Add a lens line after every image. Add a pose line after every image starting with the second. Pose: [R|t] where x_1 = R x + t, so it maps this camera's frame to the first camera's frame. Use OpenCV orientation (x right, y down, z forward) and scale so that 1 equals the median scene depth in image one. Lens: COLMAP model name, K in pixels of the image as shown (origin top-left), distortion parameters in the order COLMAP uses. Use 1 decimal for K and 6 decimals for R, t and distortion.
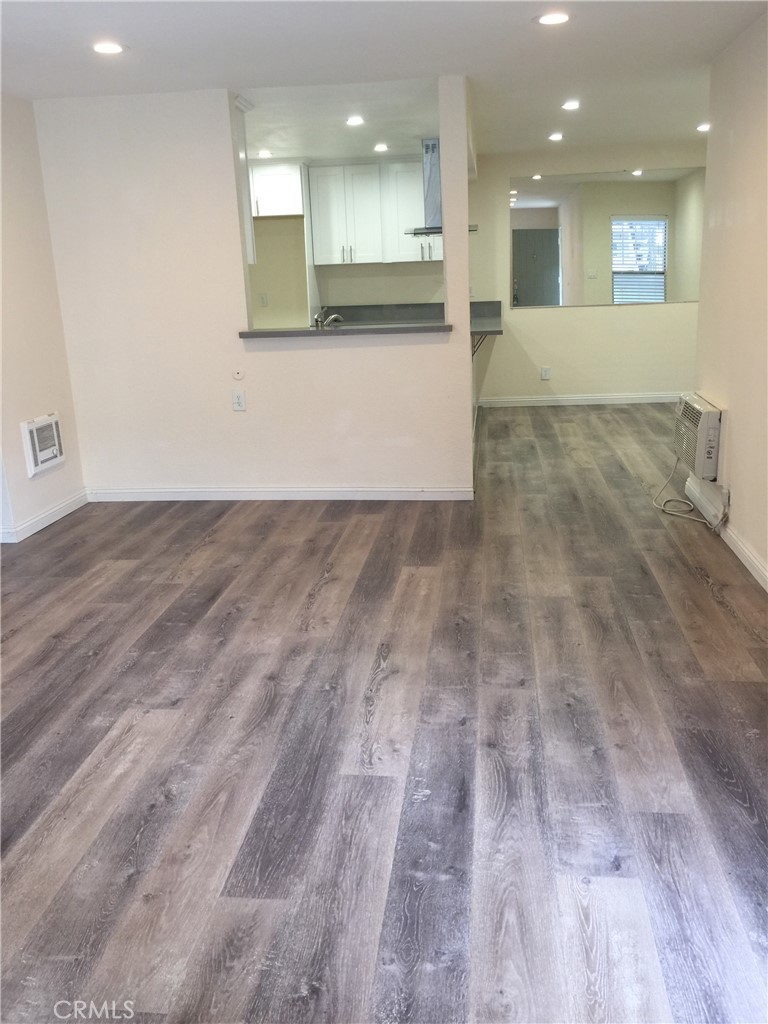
lens RADIAL K [[894.1, 0, 406.5], [0, 894.1, 514.2], [0, 0, 1]] dist [0.073384, -0.075225]
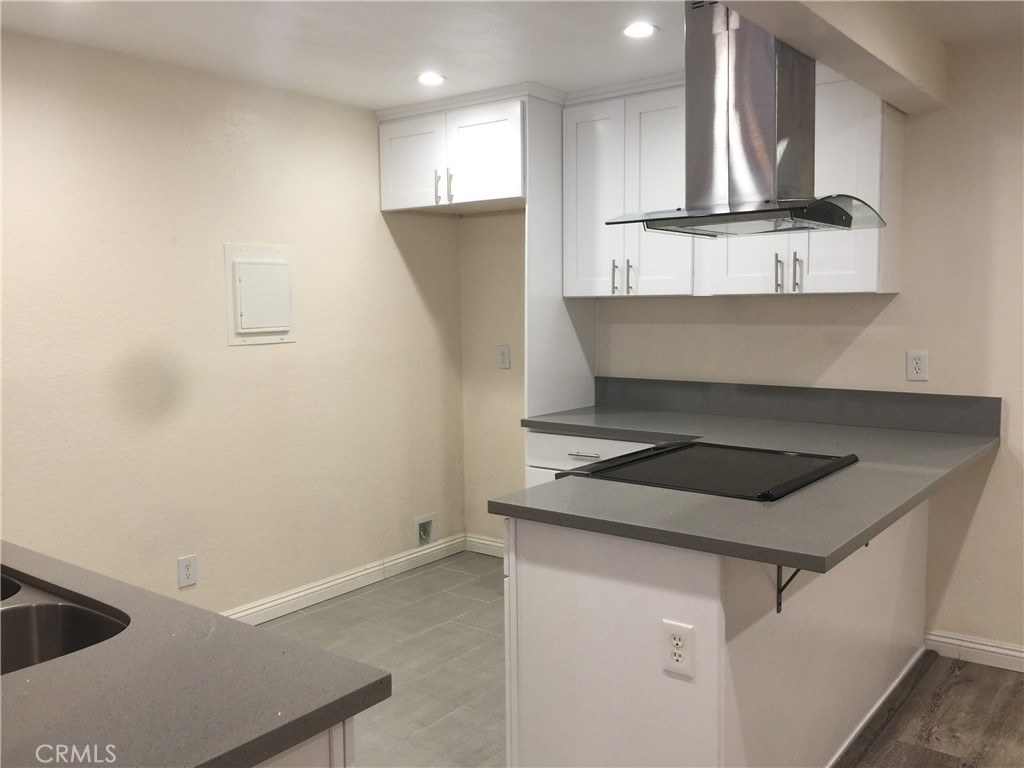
lens RADIAL K [[894.1, 0, 505.3], [0, 894.1, 378.2], [0, 0, 1]] dist [0.073384, -0.075225]
pose [[0.839162, 0.071255, -0.539194, 0.139295], [-0.158762, 0.980295, -0.117539, -0.171763], [0.520194, 0.184238, 0.833939, 0.585781]]
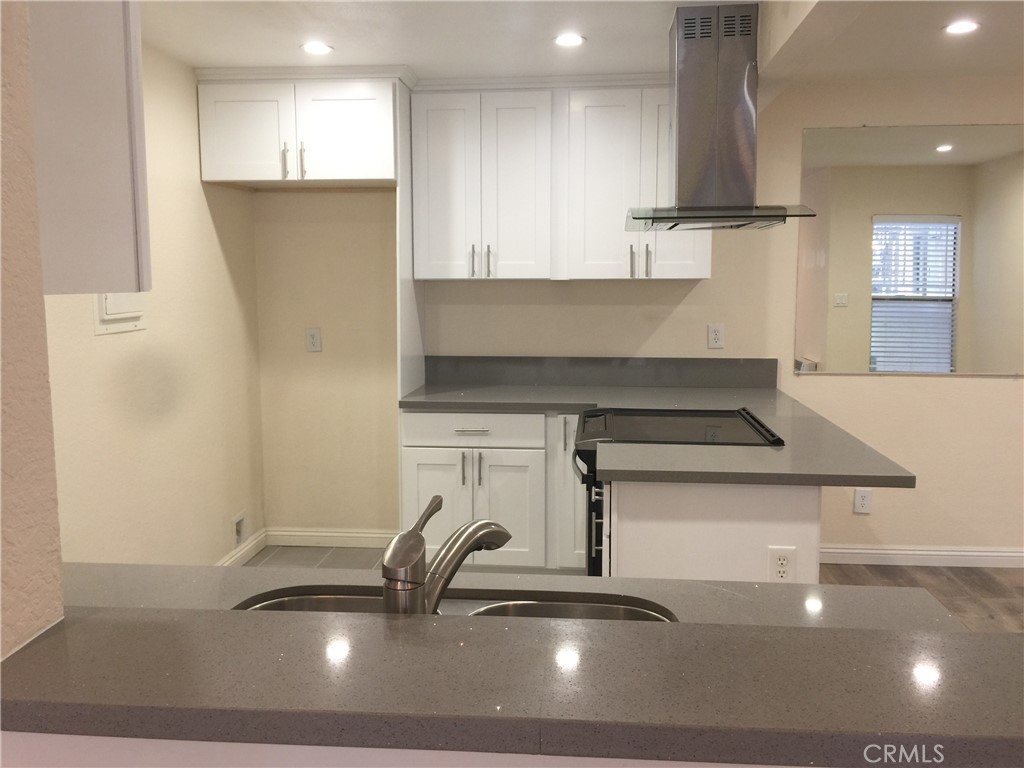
lens RADIAL K [[894.1, 0, 511.1], [0, 894.1, 378.3], [0, 0, 1]] dist [0.073384, -0.075225]
pose [[0.999475, 0.032325, -0.002089, -0.045778], [-0.032279, 0.988487, -0.147824, -0.150587], [-0.002713, 0.147814, 0.989011, 0.514464]]
